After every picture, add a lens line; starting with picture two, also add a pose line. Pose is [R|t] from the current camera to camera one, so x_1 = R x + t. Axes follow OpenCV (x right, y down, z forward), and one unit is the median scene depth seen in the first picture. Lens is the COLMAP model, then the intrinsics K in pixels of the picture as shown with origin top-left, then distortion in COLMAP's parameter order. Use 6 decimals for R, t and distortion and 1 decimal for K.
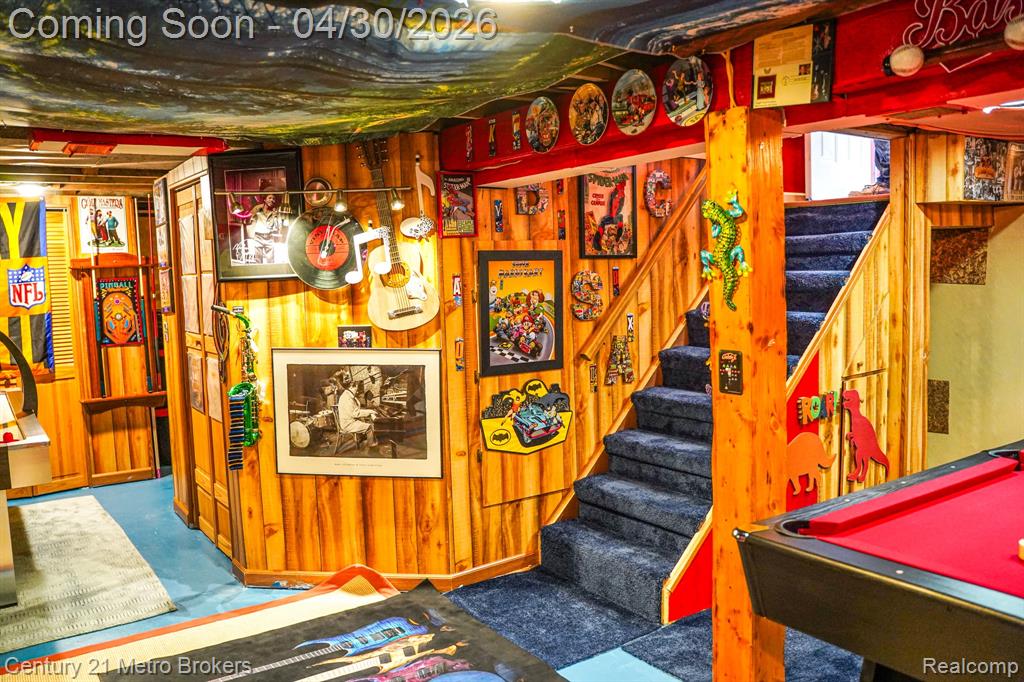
lens RADIAL K [[838.9, 0, 509.9], [0, 838.9, 341.1], [0, 0, 1]] dist [-0.110263, 0.082745]
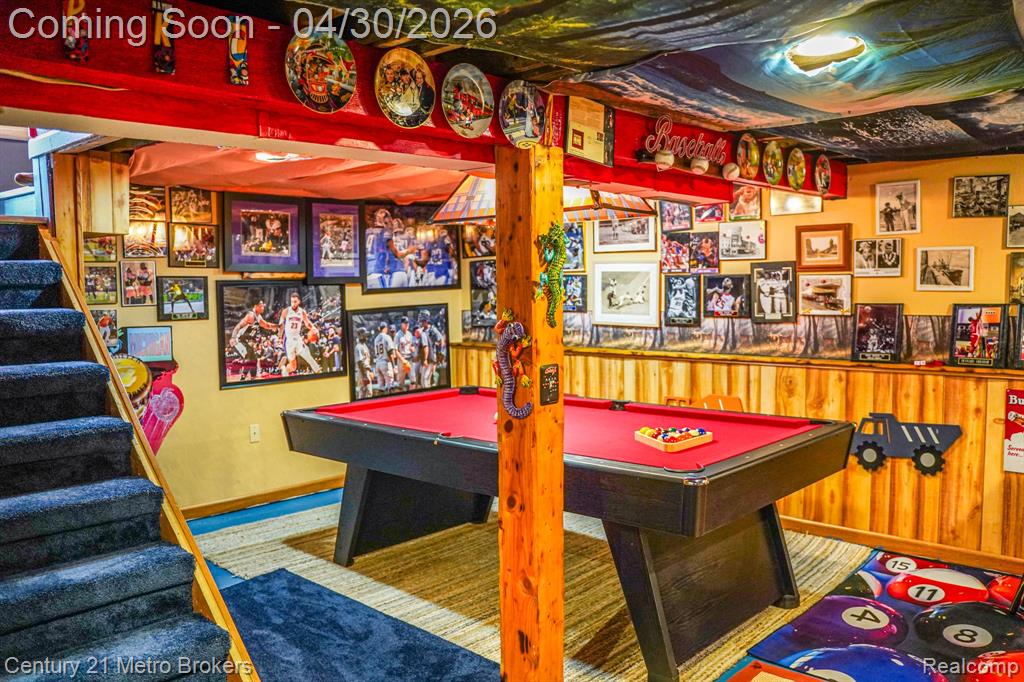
lens RADIAL K [[838.9, 0, 511.1], [0, 838.9, 343.2], [0, 0, 1]] dist [-0.110263, 0.082745]
pose [[-0.233374, -0.033424, 0.971812, -0.775906], [0.108002, 0.992334, 0.060066, -0.086548], [-0.966370, 0.118976, -0.227975, 1.268938]]
